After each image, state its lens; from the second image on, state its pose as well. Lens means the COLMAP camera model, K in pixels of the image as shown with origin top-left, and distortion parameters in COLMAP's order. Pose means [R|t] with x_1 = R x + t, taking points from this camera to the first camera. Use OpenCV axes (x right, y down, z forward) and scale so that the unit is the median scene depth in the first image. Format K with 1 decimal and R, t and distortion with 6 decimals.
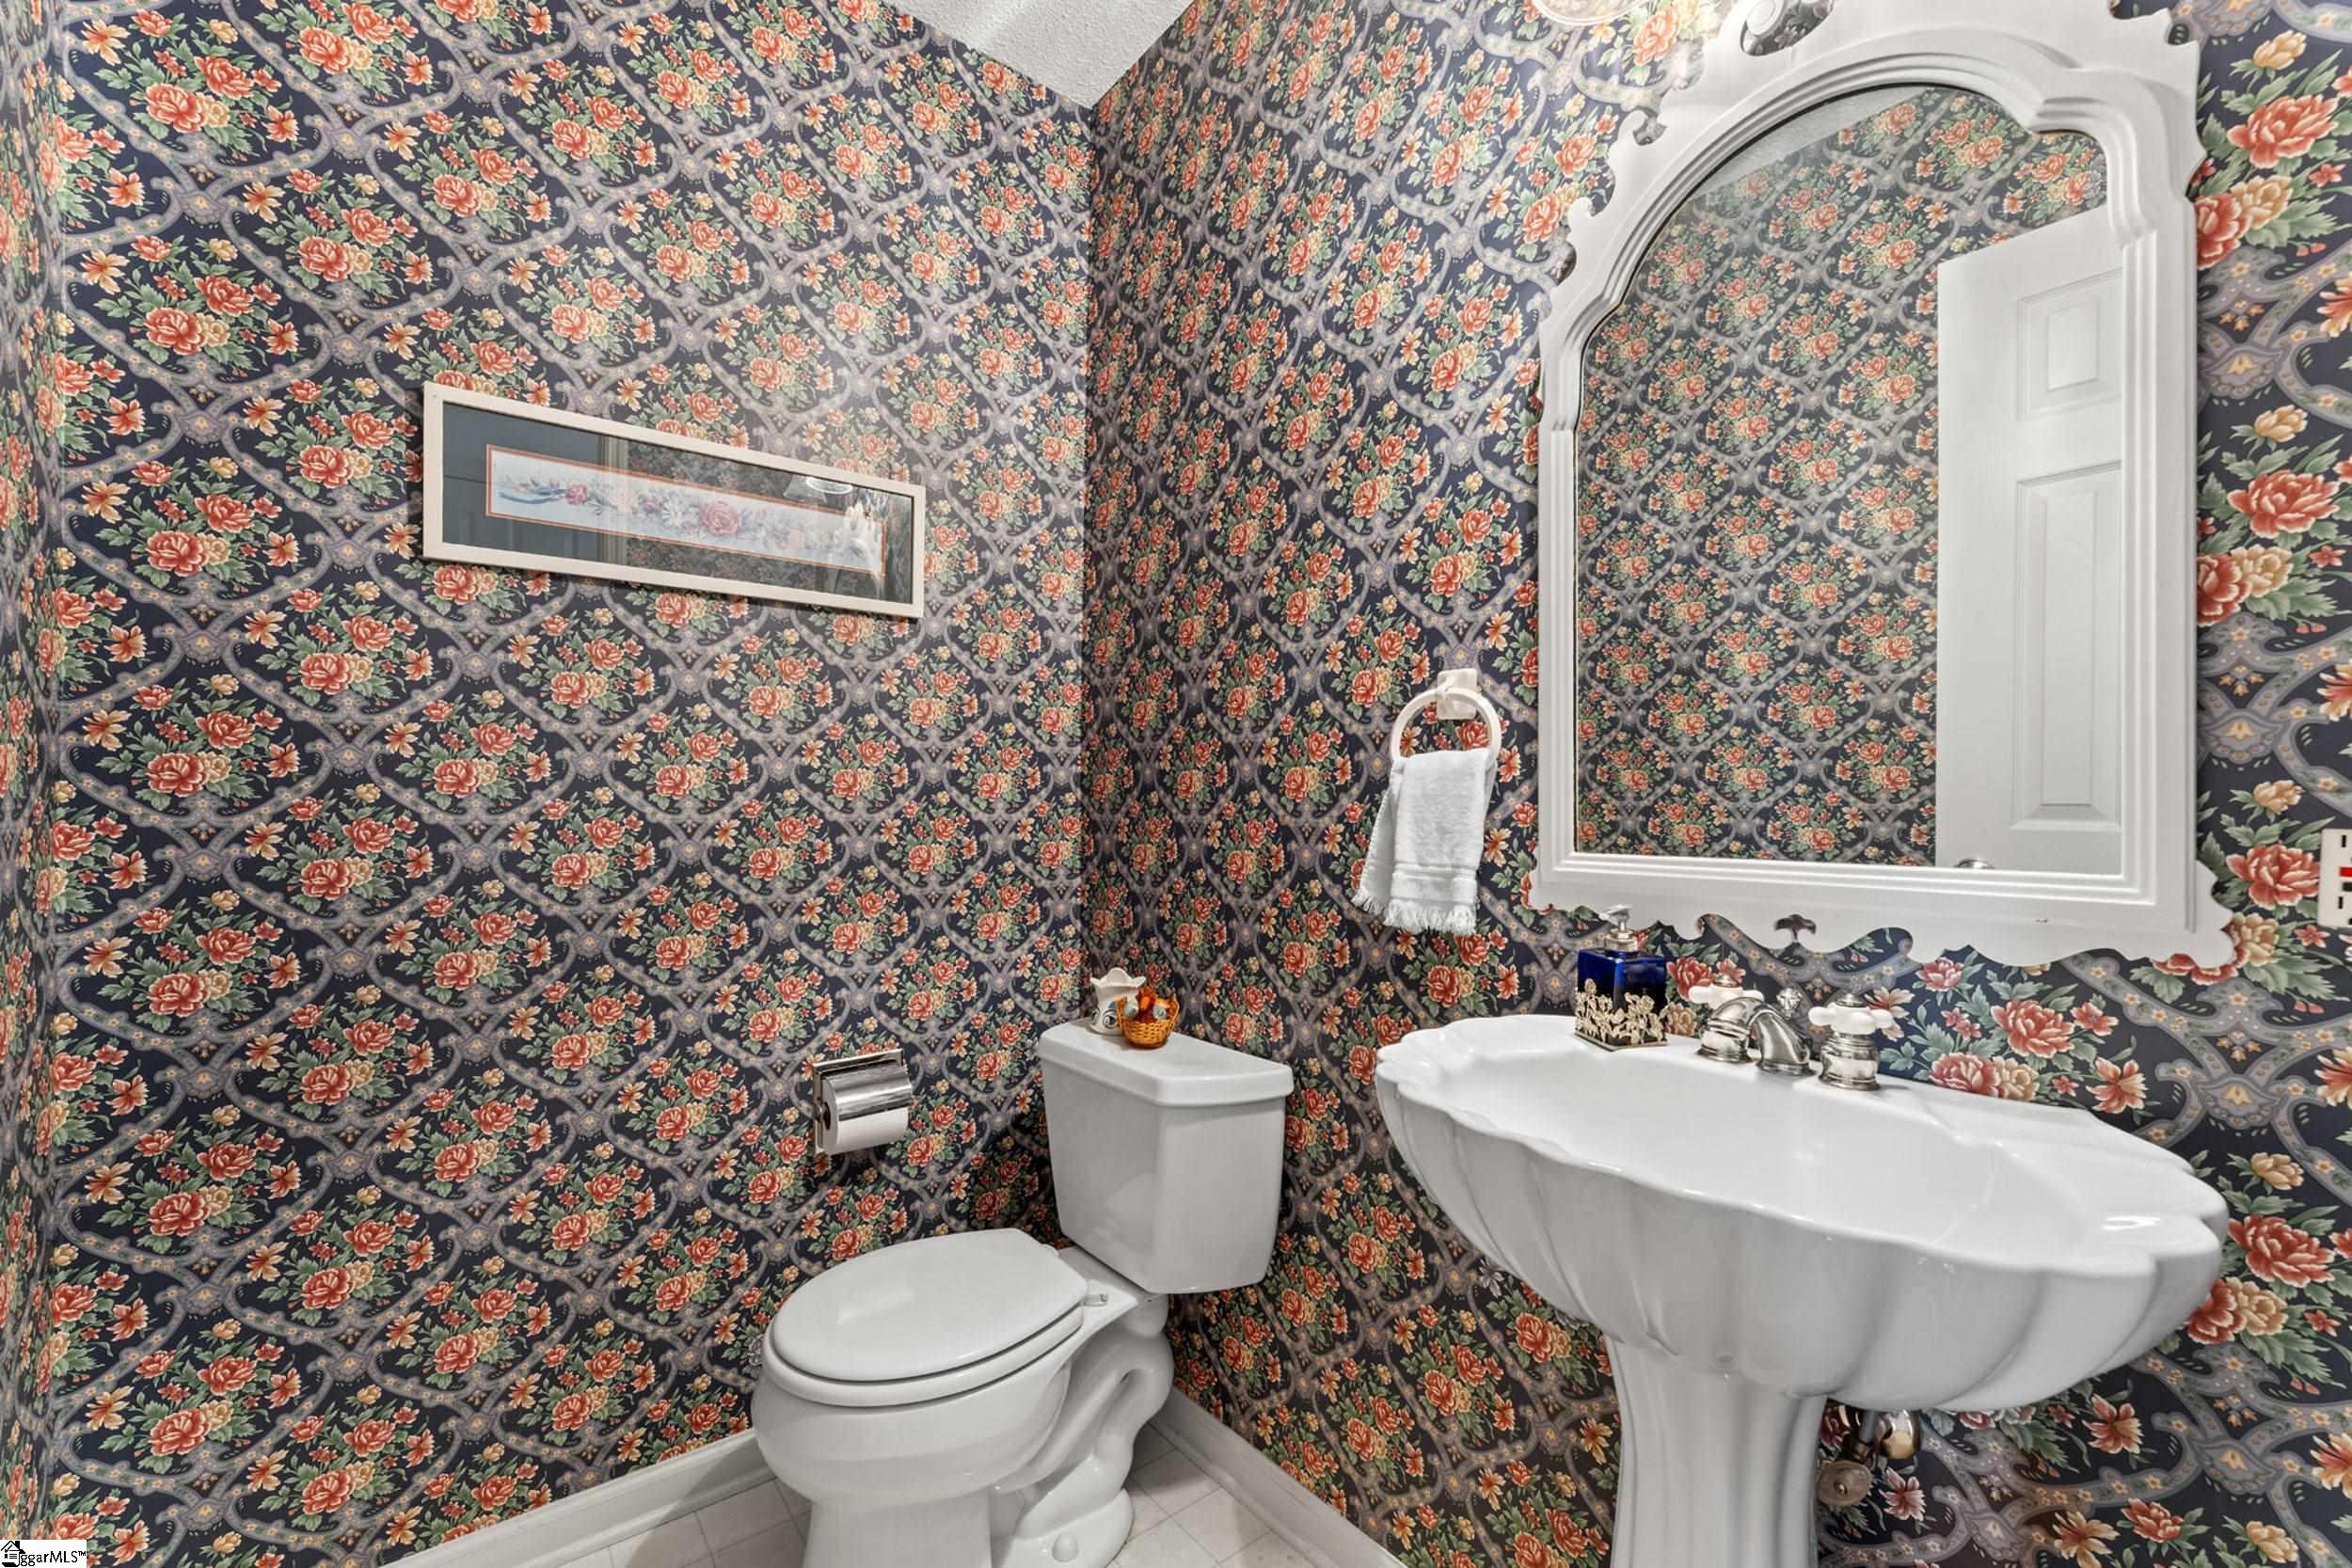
lens RADIAL K [[948.7, 0, 1169.0], [0, 948.7, 809.2], [0, 0, 1]] dist [-0.003487, 0.000369]
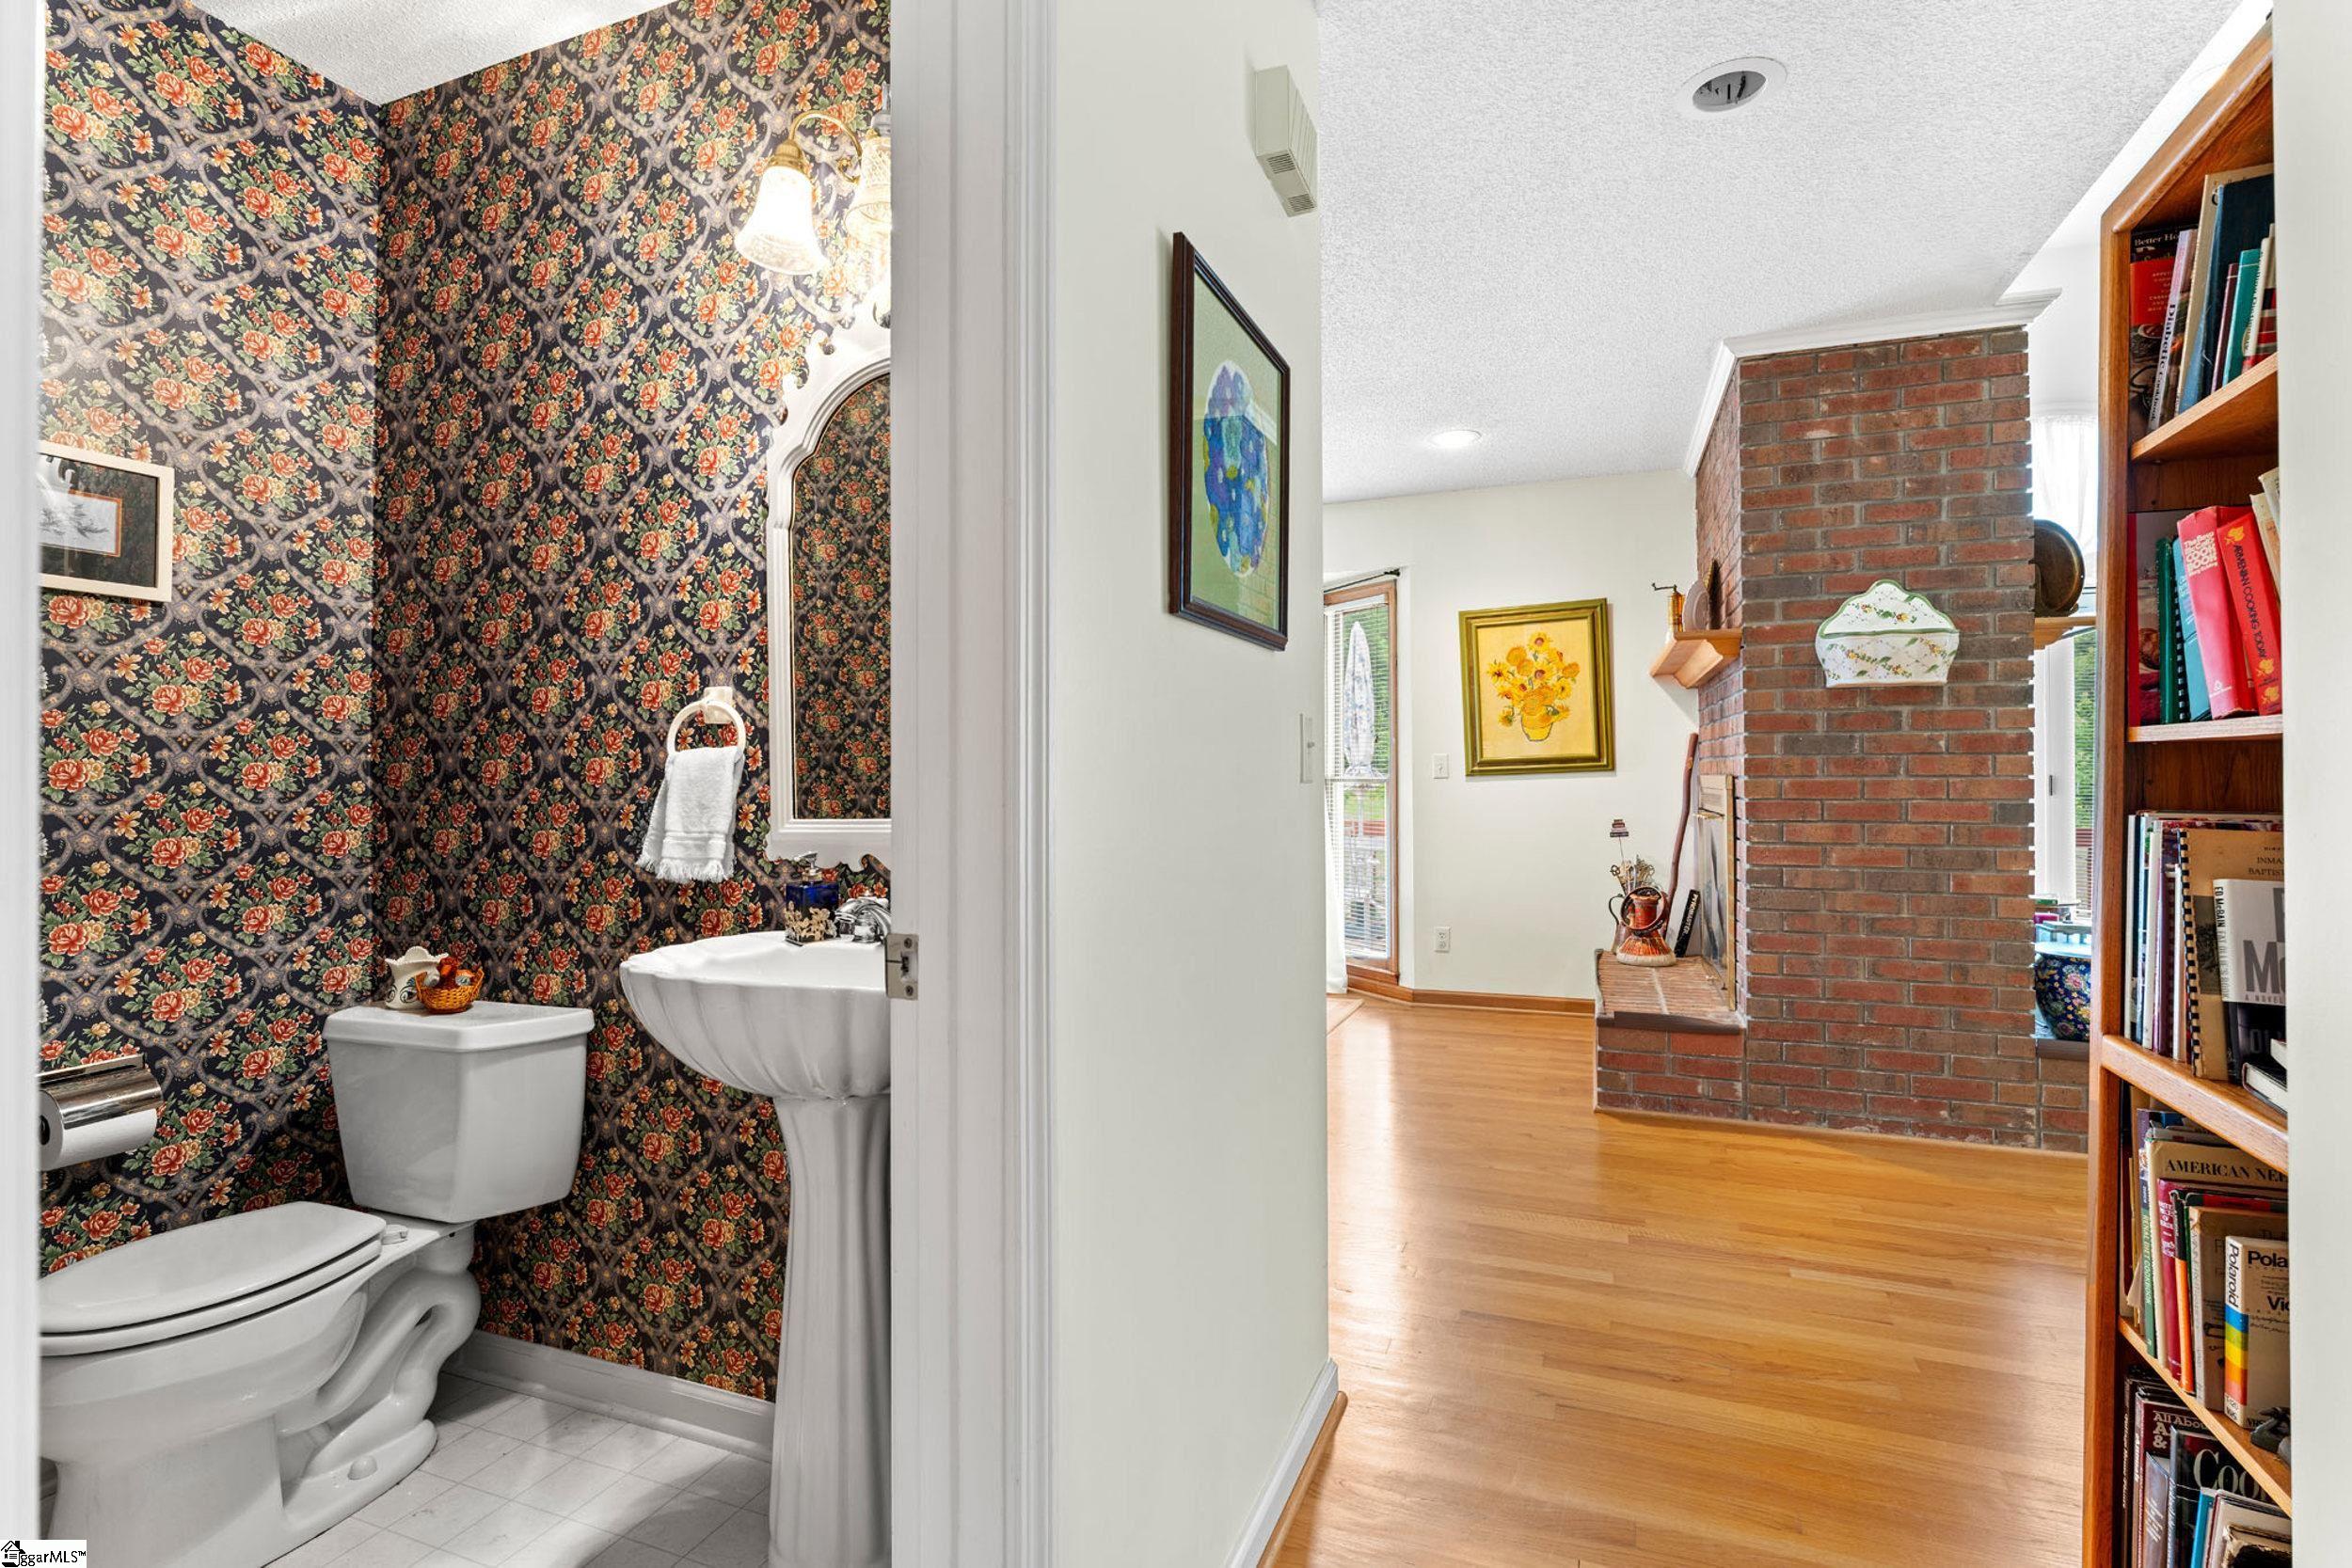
lens RADIAL K [[1077.4, 0, 1151.7], [0, 1077.4, 773.2], [0, 0, 1]] dist [-0.001651, -0.000262]
pose [[0.857686, -0.007992, 0.514111, 0.037886], [0.017552, 0.999752, -0.013740, 0.005725], [-0.513874, 0.020808, 0.857614, -0.519462]]
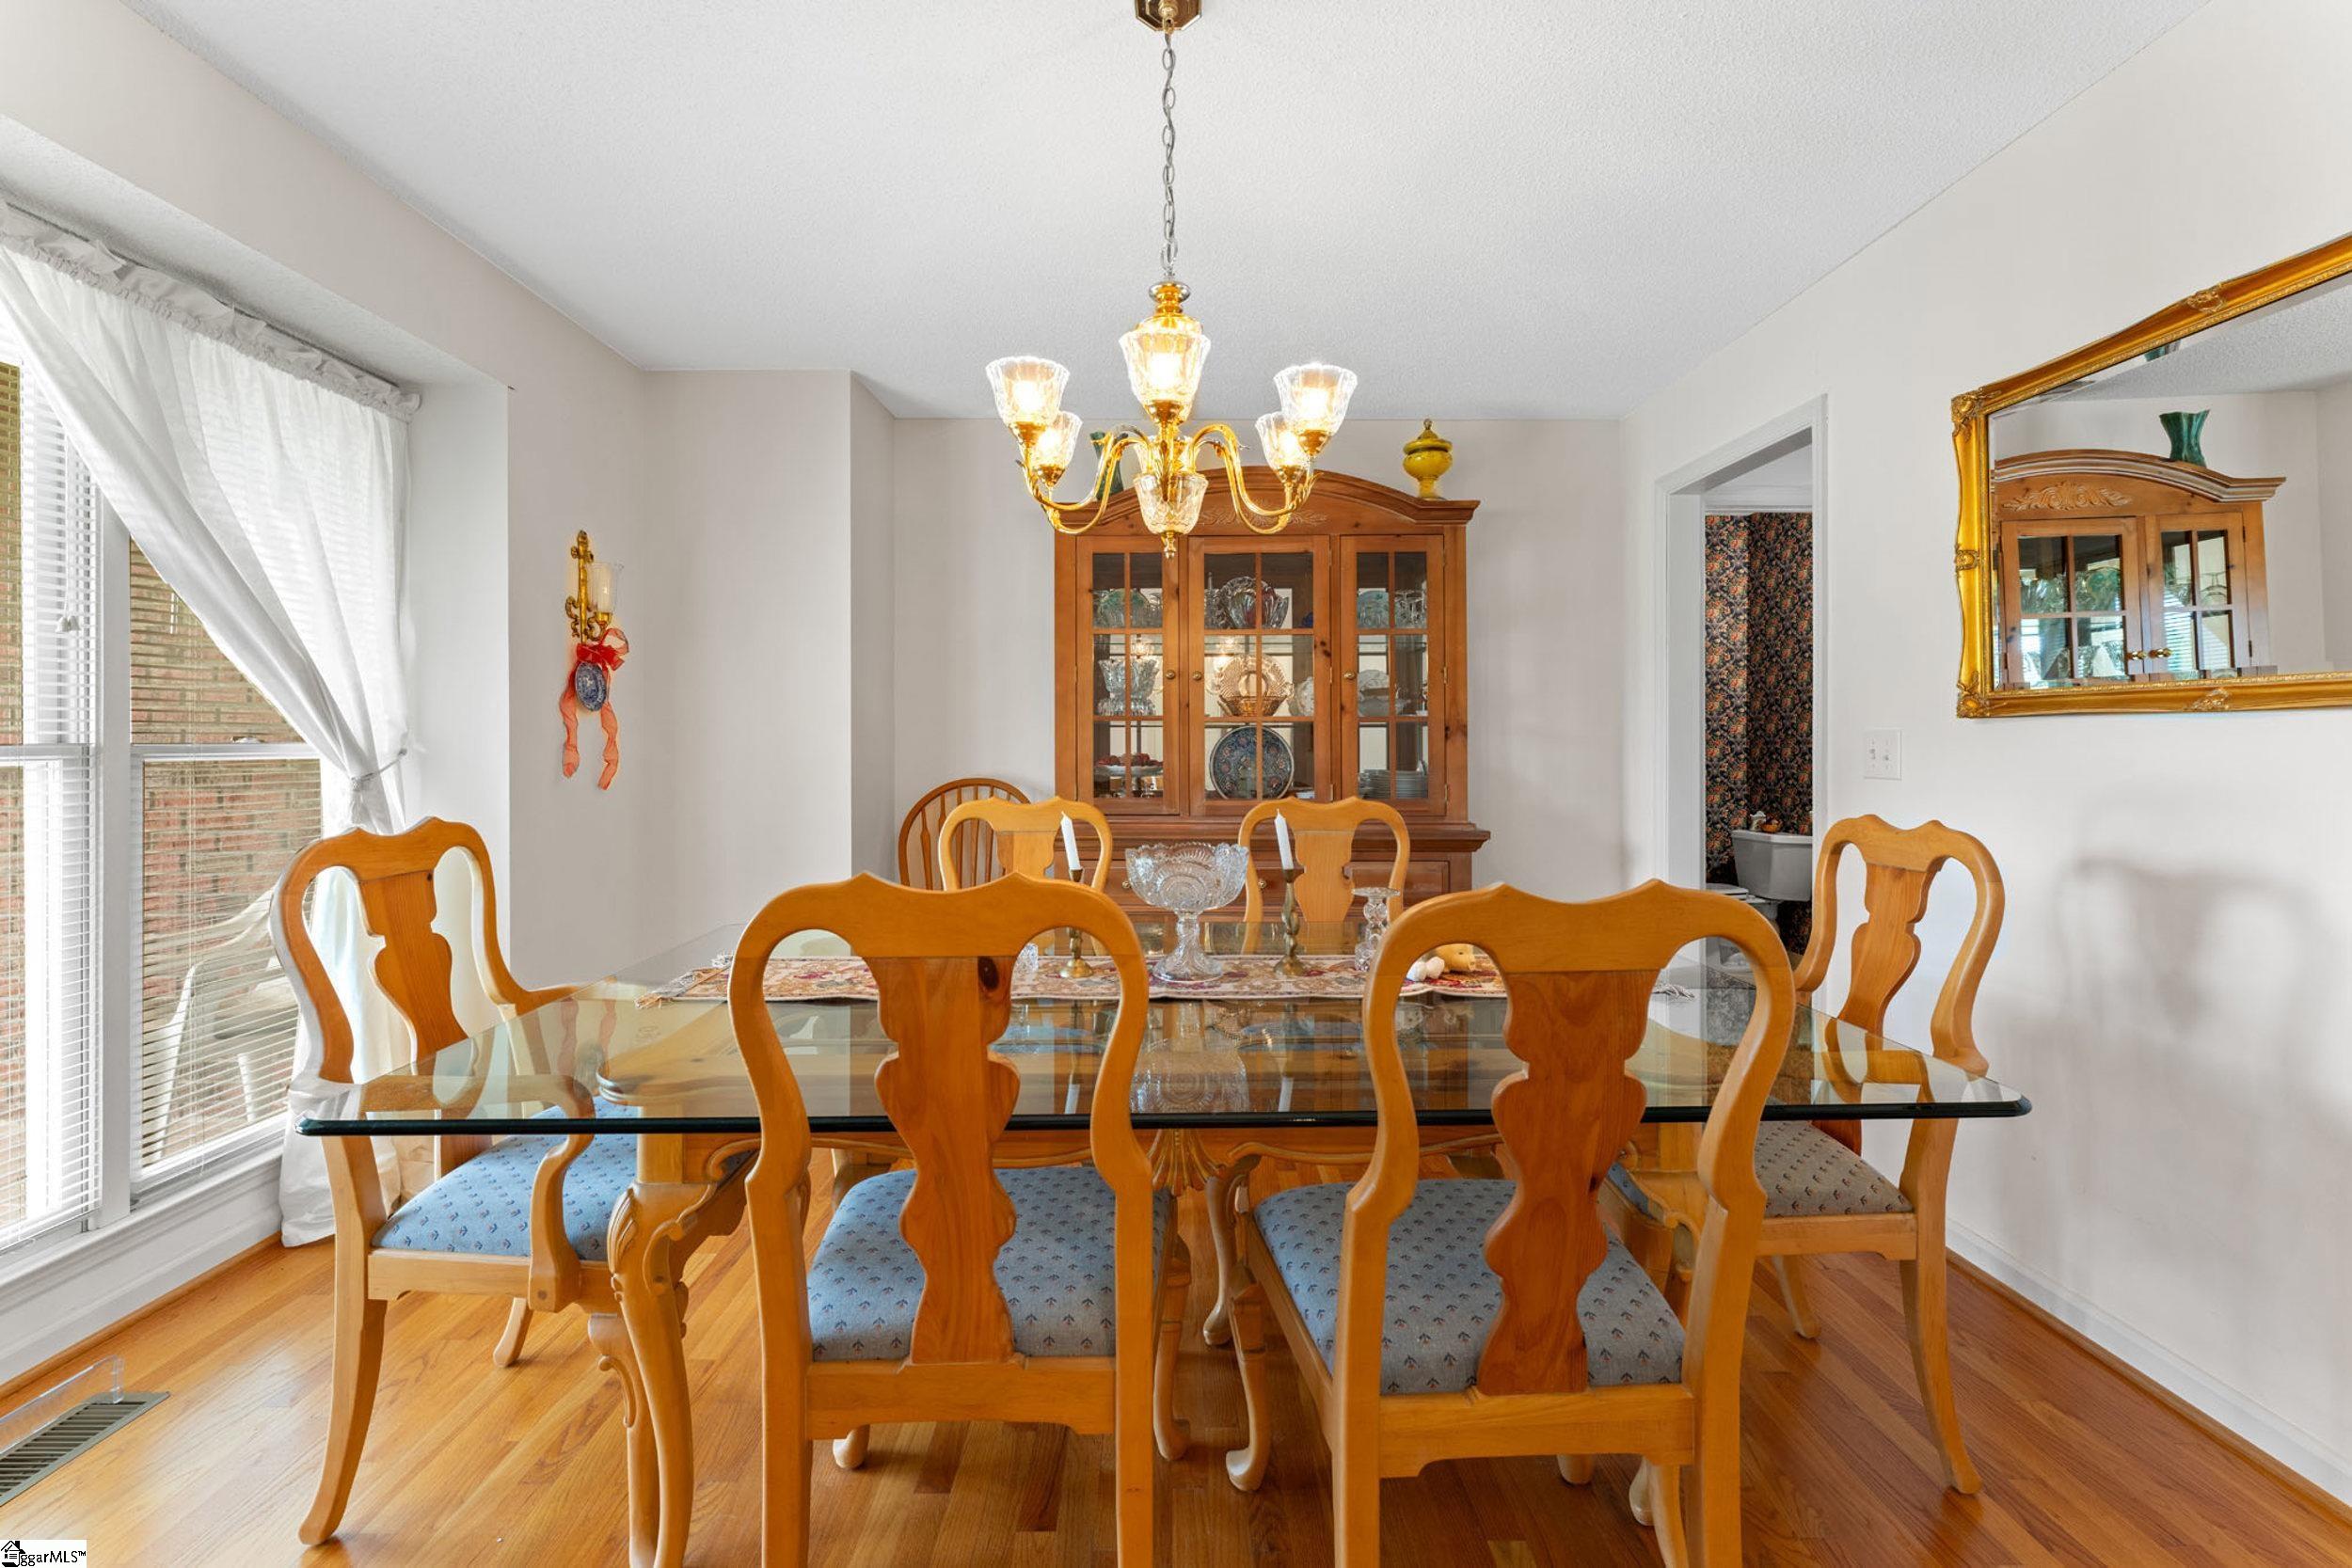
lens RADIAL K [[948.7, 0, 1176.5], [0, 948.7, 736.3], [0, 0, 1]] dist [-0.003487, 0.000369]
pose [[0.796532, -0.010536, -0.604505, 0.347213], [-0.004158, 0.999729, -0.022903, 0.000263], [0.604582, 0.020756, 0.796272, -3.023727]]
